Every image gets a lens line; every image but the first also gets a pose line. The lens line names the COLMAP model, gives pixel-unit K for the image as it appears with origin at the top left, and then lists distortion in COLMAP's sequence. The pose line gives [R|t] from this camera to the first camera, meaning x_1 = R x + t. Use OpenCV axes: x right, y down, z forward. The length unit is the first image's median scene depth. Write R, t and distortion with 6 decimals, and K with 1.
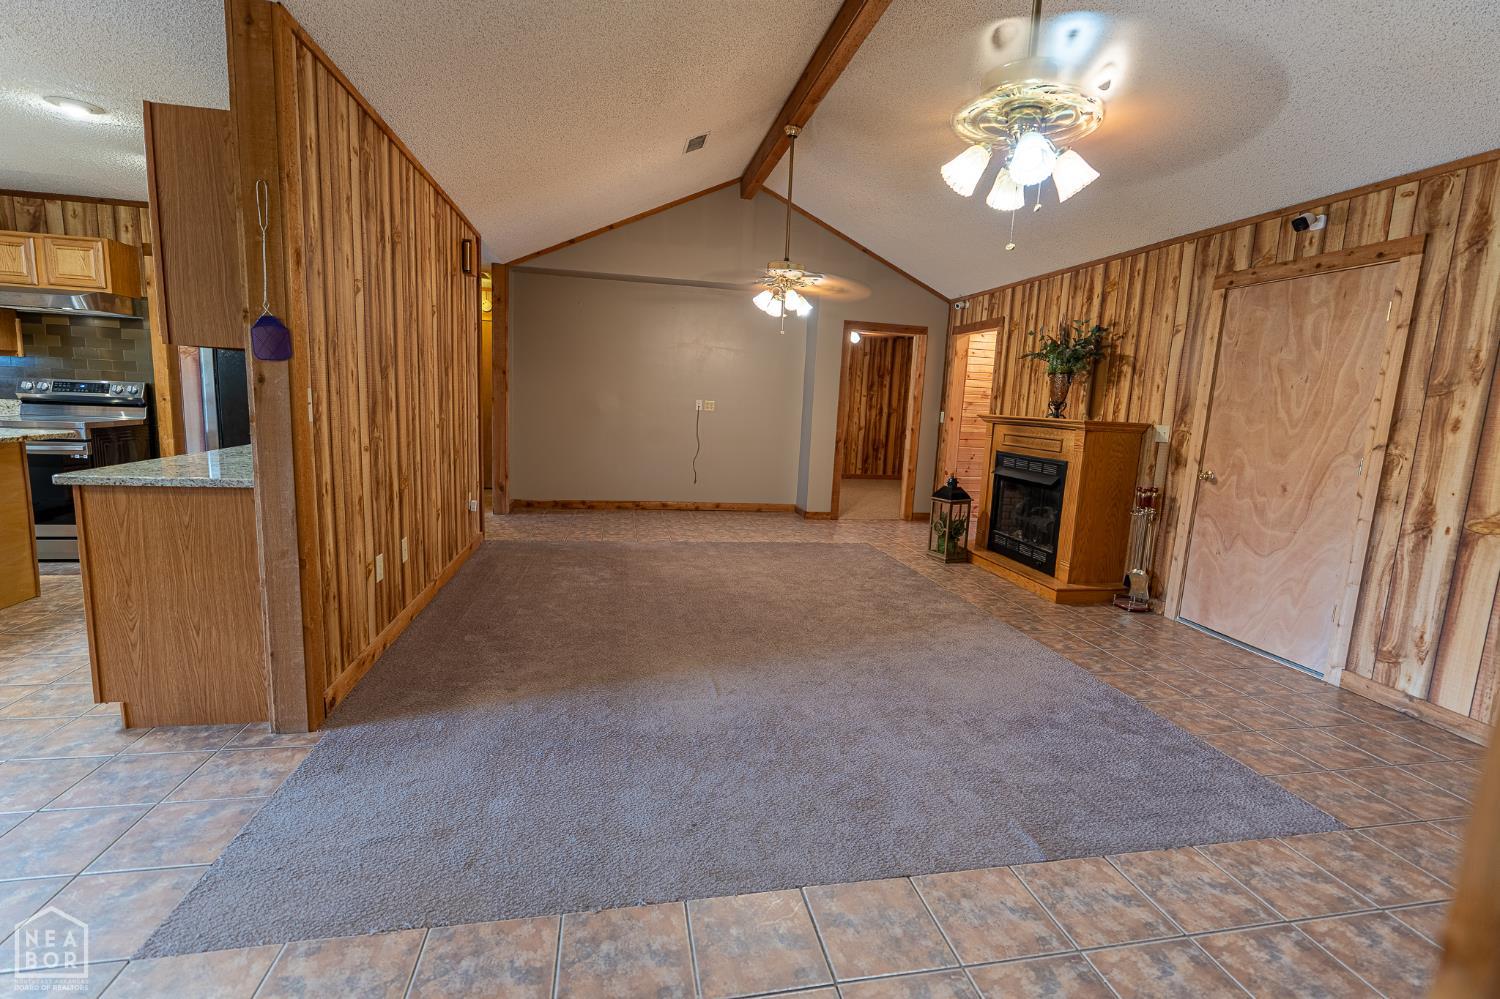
lens RADIAL K [[673.7, 0, 754.3], [0, 673.7, 497.5], [0, 0, 1]] dist [-0.005596, 0.001919]
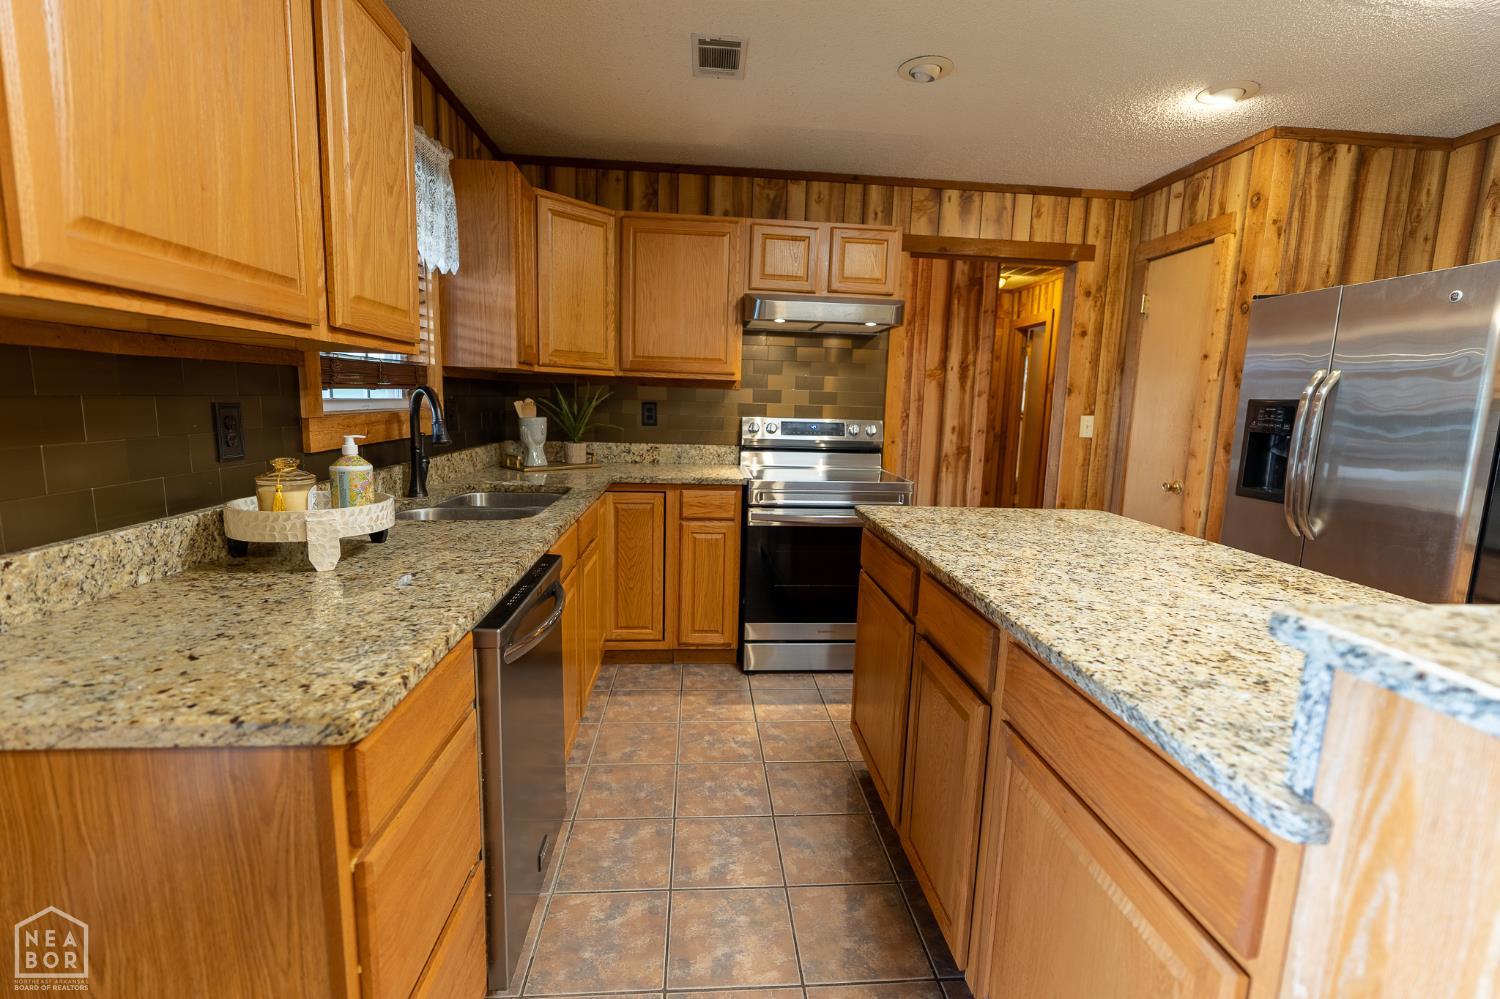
lens RADIAL K [[673.7, 0, 754.7], [0, 673.7, 492.5], [0, 0, 1]] dist [-0.005596, 0.001919]
pose [[0.993638, 0.000186, -0.112622, -1.001462], [-0.001299, 0.999951, -0.009811, -0.086594], [0.112615, 0.009894, 0.993589, 0.249672]]
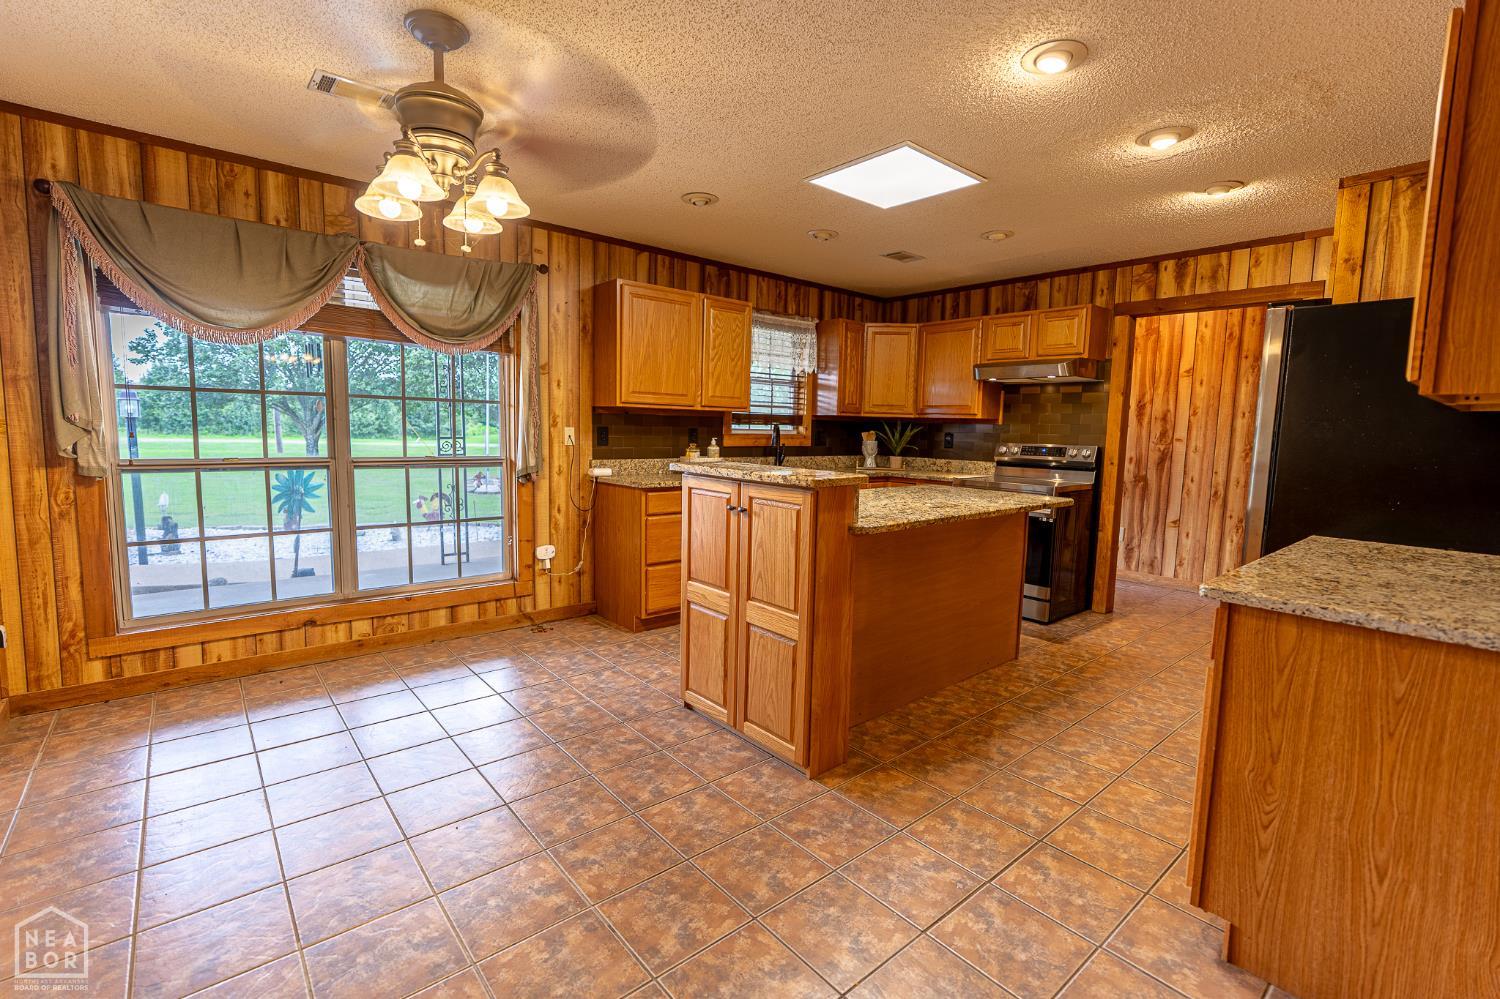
lens RADIAL K [[673.7, 0, 755.3], [0, 673.7, 494.0], [0, 0, 1]] dist [-0.005596, 0.001919]
pose [[0.495157, 0.052860, -0.867194, -0.318304], [-0.126604, 0.991883, -0.011829, -0.029589], [0.859529, 0.115647, 0.497830, 0.103207]]
